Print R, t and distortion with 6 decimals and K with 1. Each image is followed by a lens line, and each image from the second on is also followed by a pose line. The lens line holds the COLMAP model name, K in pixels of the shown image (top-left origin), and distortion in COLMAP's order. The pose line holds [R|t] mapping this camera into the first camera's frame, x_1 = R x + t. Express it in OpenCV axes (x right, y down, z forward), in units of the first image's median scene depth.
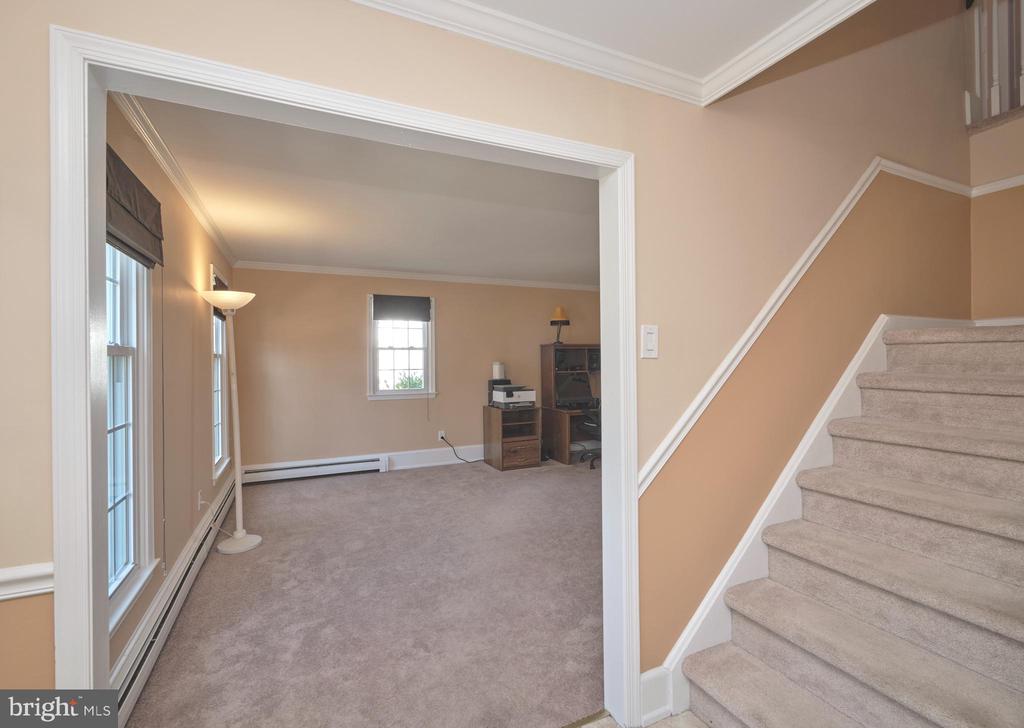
lens RADIAL K [[474.1, 0, 512.0], [0, 474.1, 365.3], [0, 0, 1]] dist [0.027601, 0.000469]
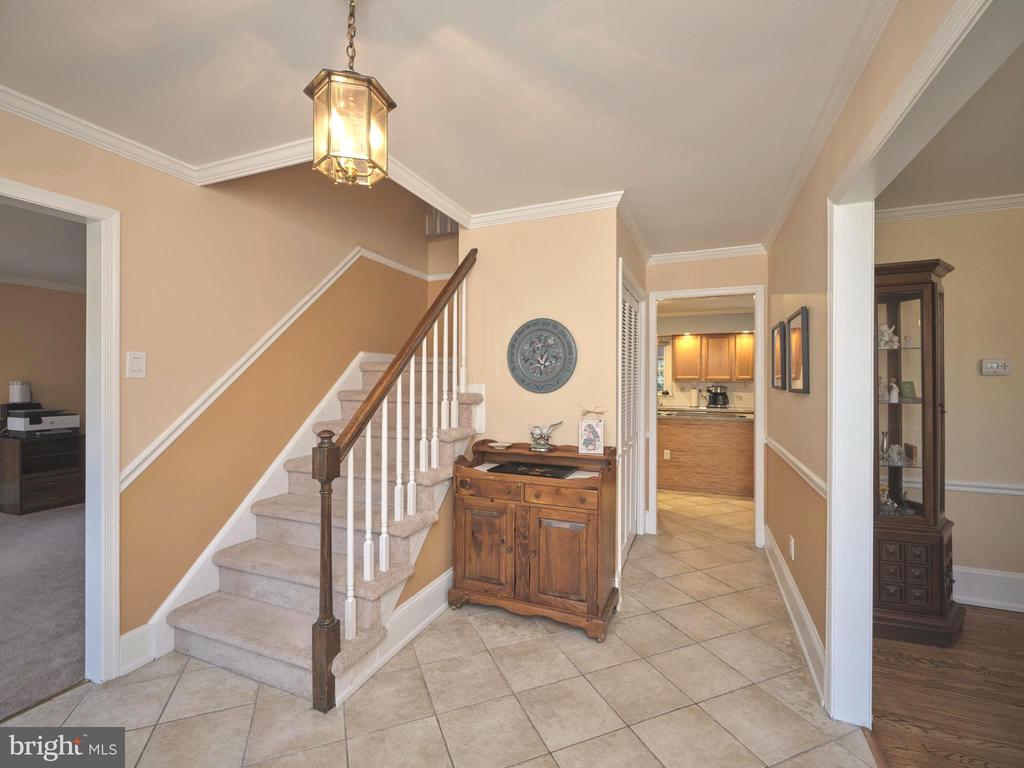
lens RADIAL K [[465.0, 0, 513.4], [0, 465.0, 381.8], [0, 0, 1]] dist [-0.000518, 0.000566]
pose [[0.733963, 0.006200, 0.679161, 0.138584], [0.000211, 0.999956, -0.009357, 0.003645], [-0.679189, 0.007010, 0.733929, -0.405018]]
